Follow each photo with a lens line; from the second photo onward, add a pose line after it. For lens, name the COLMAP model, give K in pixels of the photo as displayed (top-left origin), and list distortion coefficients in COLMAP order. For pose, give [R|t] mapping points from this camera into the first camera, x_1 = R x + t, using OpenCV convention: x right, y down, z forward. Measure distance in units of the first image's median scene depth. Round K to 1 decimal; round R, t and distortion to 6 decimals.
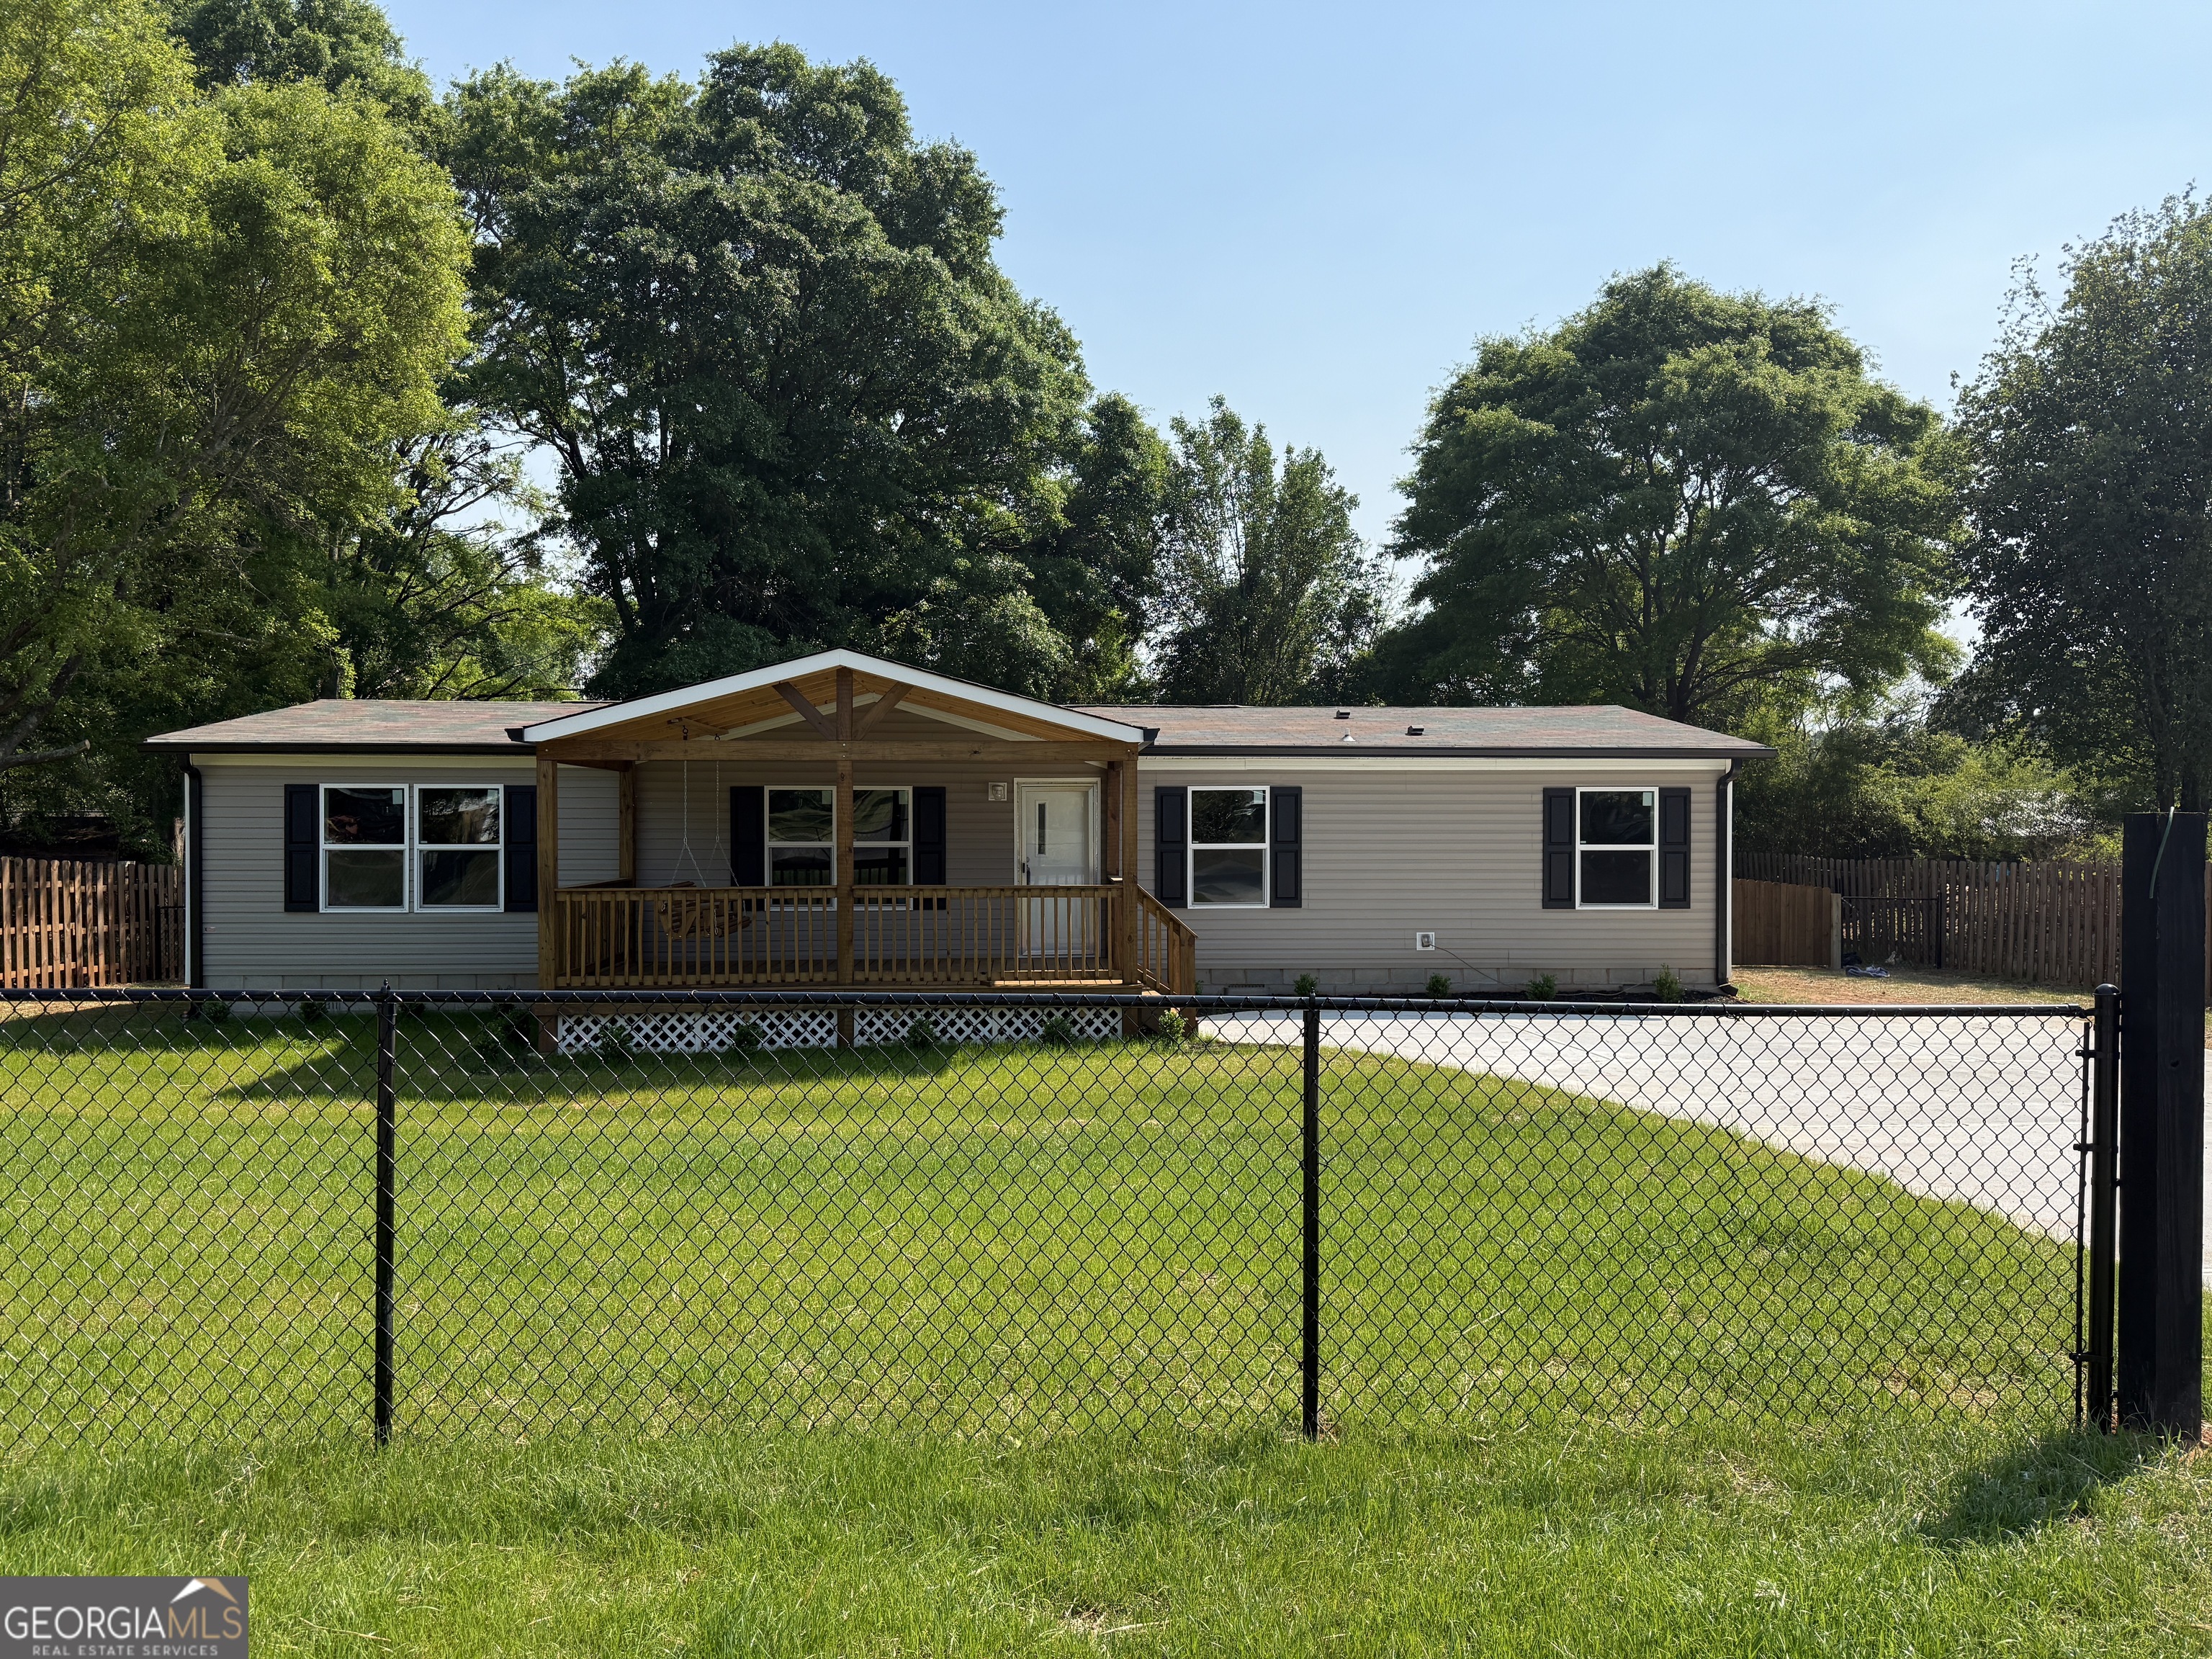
lens RADIAL K [[1541.3, 0, 1106.0], [0, 1541.3, 829.5], [0, 0, 1]] dist [-0.000482, -0.000352]
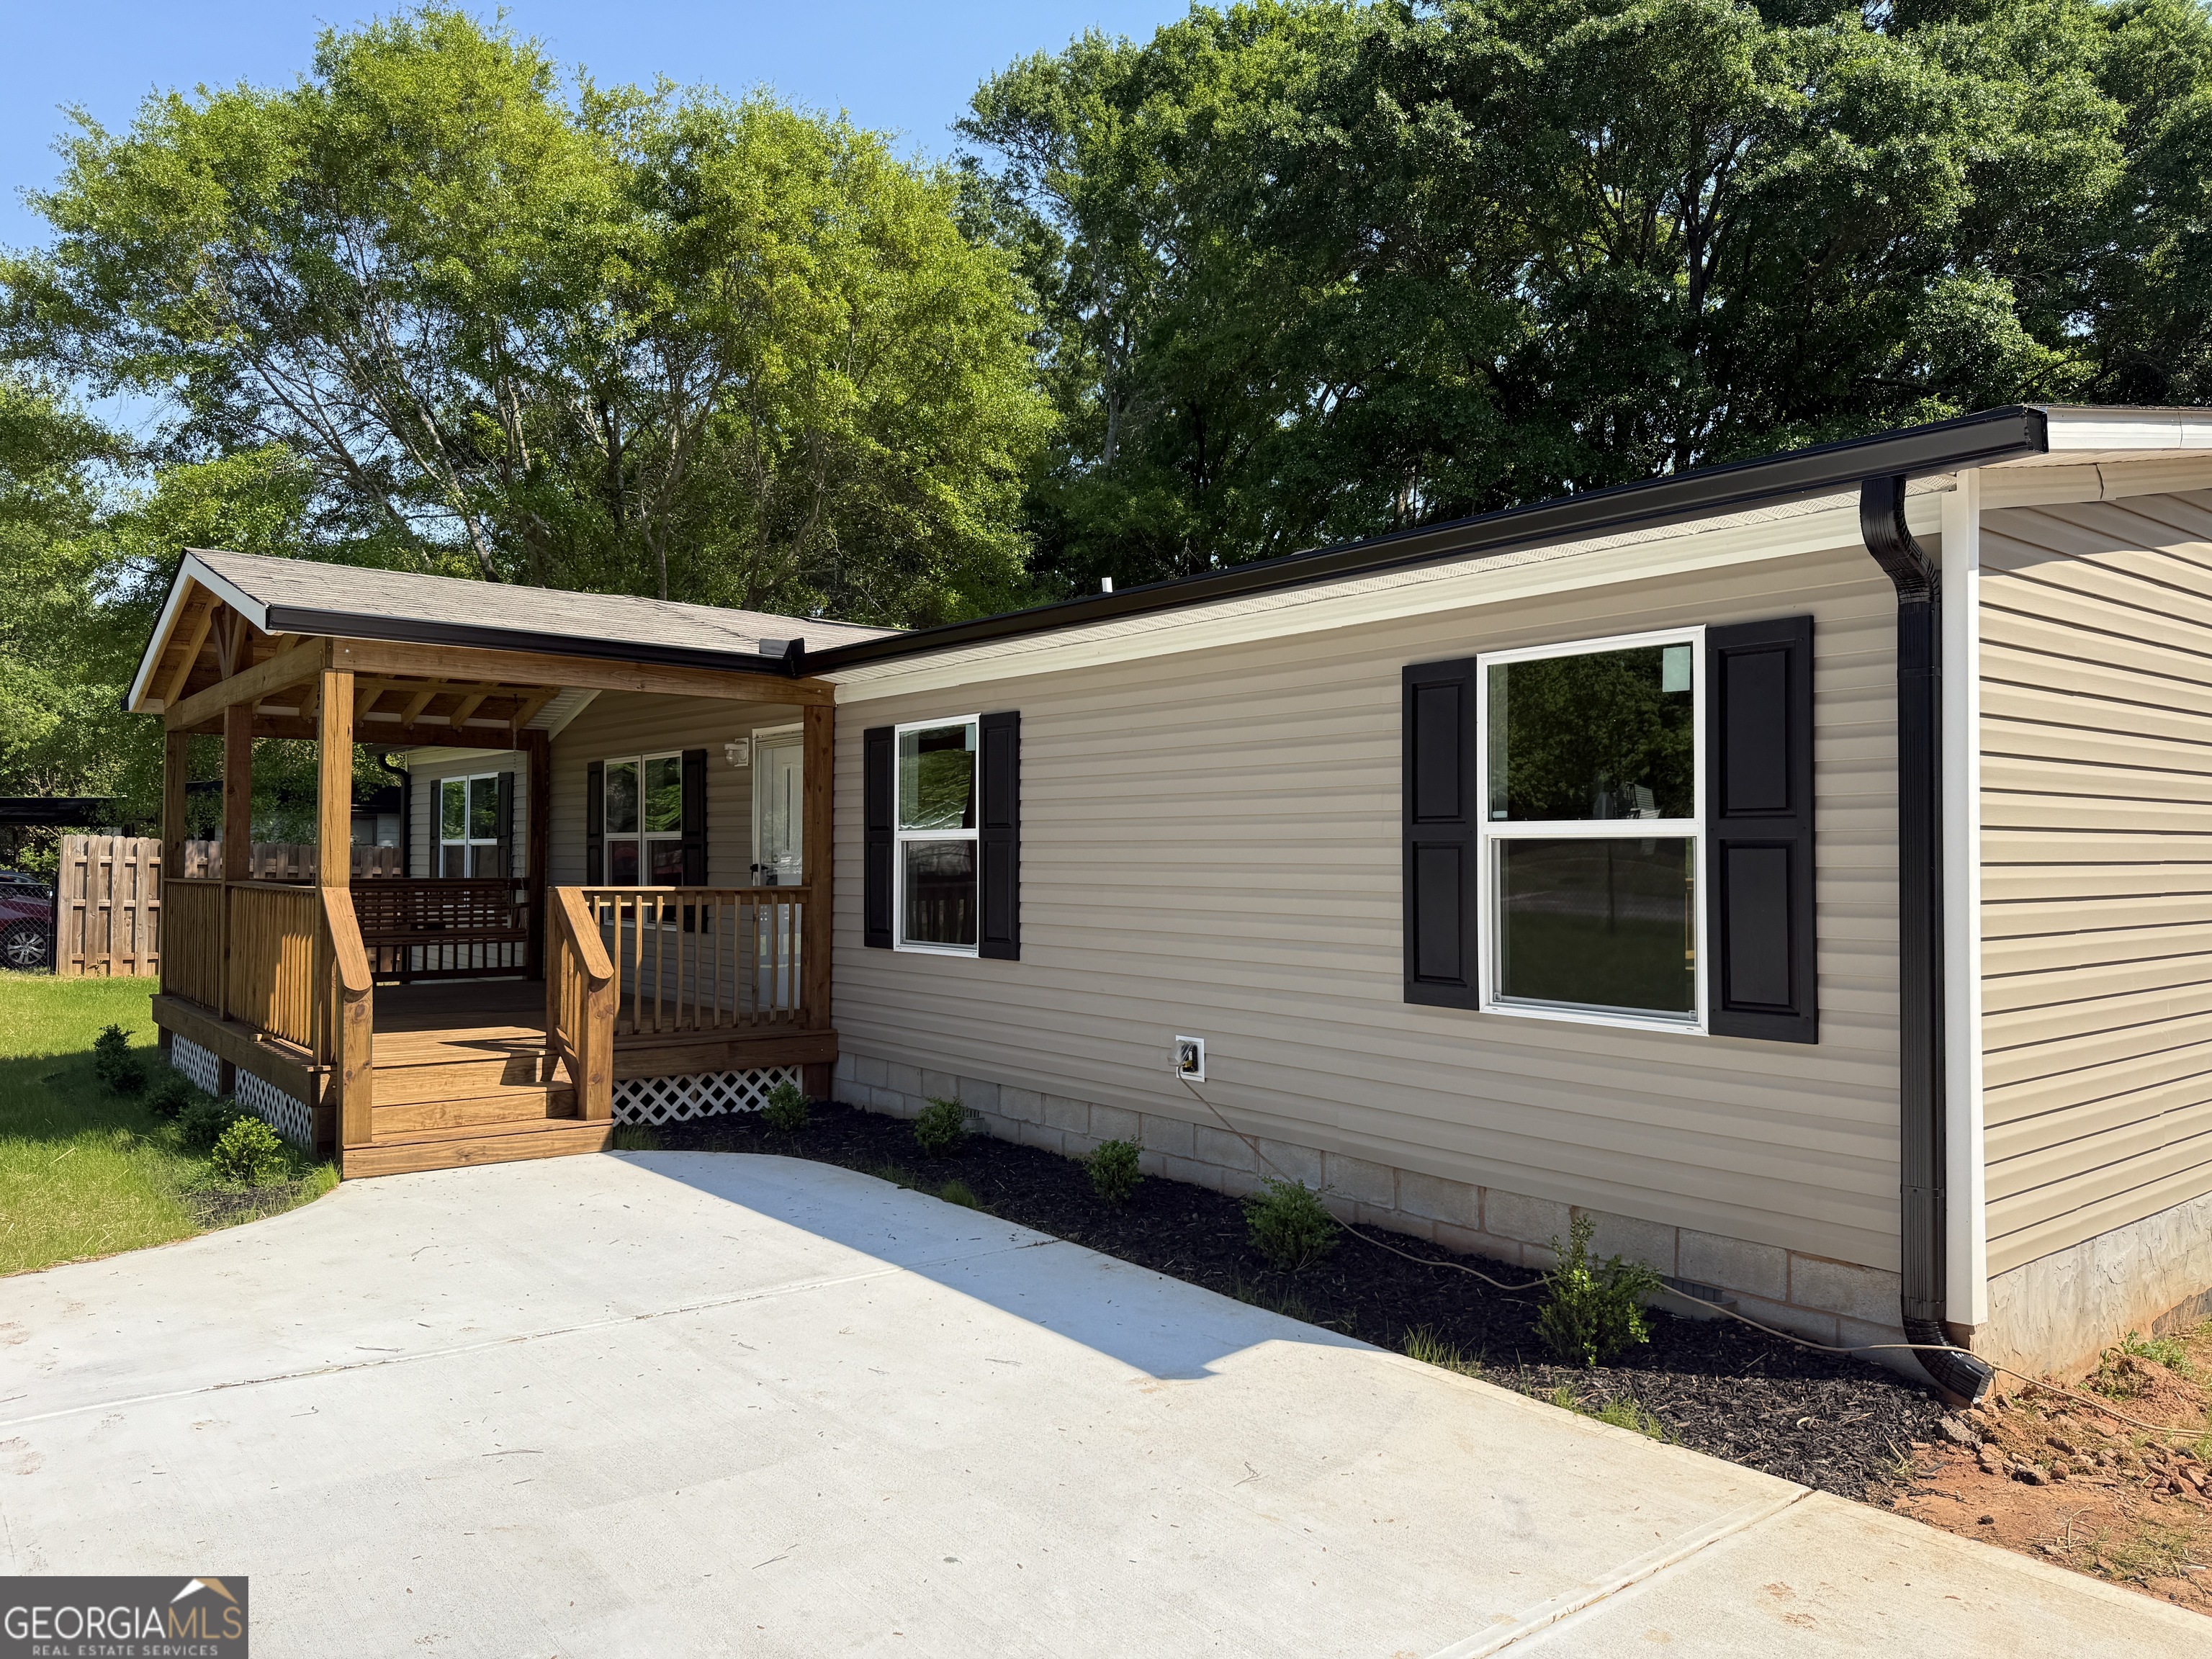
lens RADIAL K [[1541.3, 0, 1106.0], [0, 1541.3, 829.5], [0, 0, 1]] dist [-0.000482, -0.000352]
pose [[0.555559, -0.008688, -0.831432, 0.543240], [0.009625, 0.999946, -0.004018, 0.012090], [0.831422, -0.005770, 0.555612, 0.738968]]
